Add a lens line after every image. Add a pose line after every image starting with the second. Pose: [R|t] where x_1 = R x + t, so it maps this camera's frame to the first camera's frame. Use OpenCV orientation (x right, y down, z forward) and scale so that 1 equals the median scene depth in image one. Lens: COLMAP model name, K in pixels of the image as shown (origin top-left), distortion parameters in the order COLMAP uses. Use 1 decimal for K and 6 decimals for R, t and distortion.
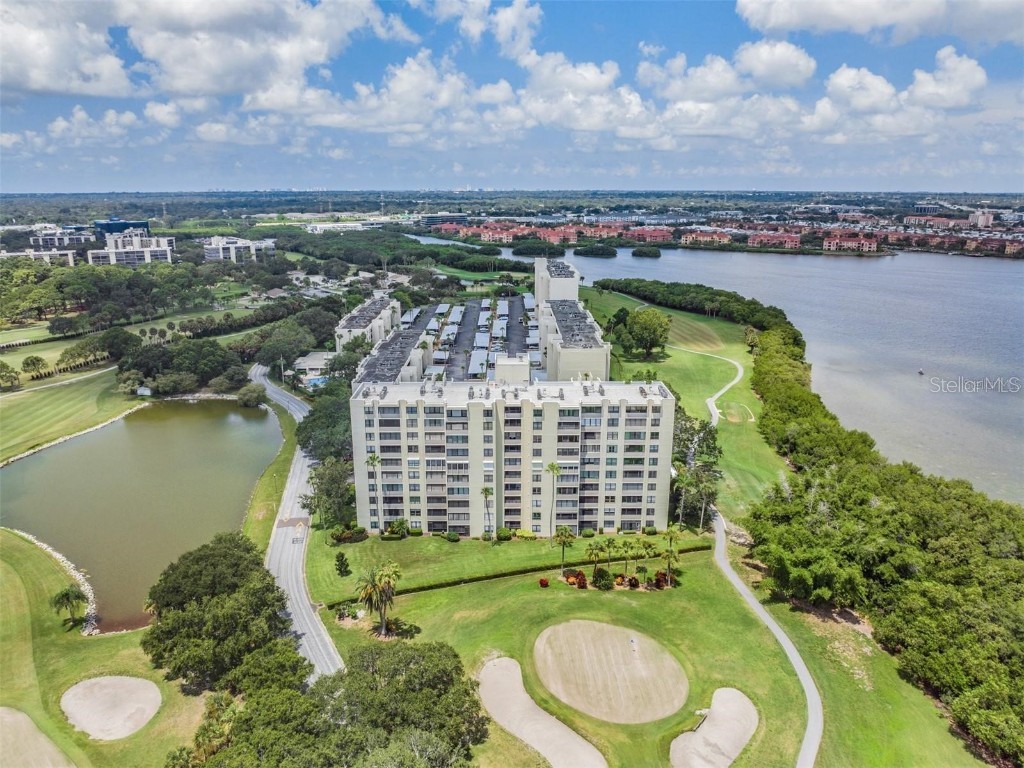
lens RADIAL K [[722.4, 0, 507.1], [0, 722.4, 380.5], [0, 0, 1]] dist [-0.045015, 0.019721]
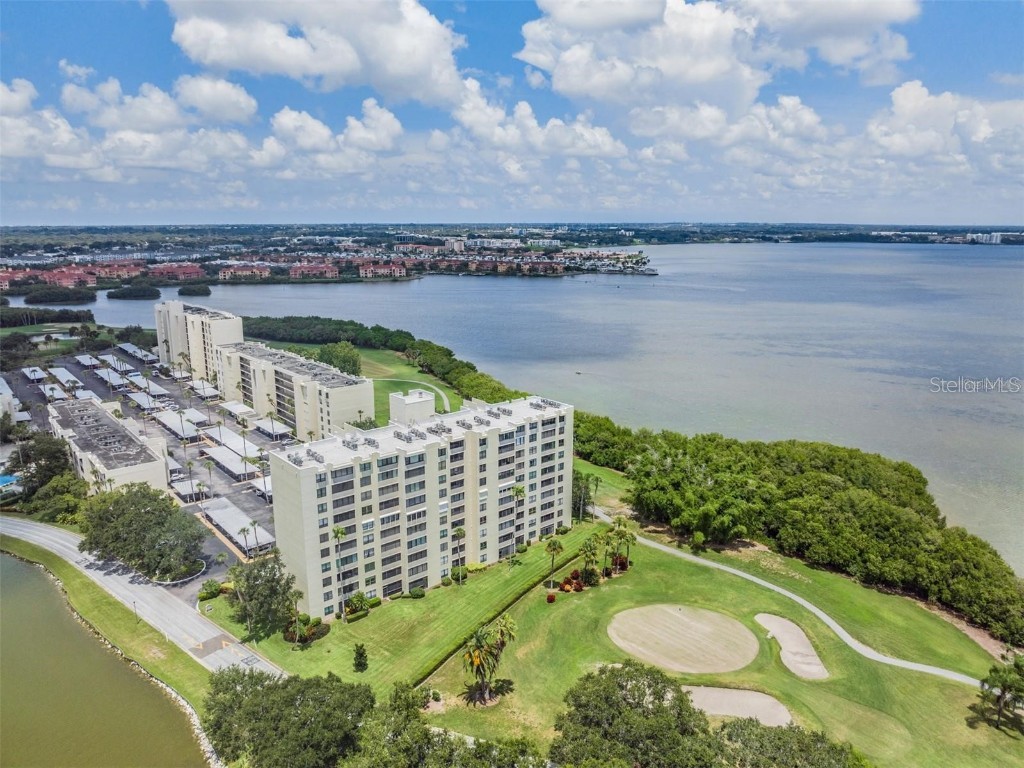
lens RADIAL K [[722.4, 0, 509.6], [0, 722.4, 380.7], [0, 0, 1]] dist [-0.045015, 0.019721]
pose [[0.759154, -0.138310, 0.636047, -0.103421], [0.166261, 0.985953, 0.015957, -0.009102], [-0.629319, 0.093636, 0.771485, 0.035988]]
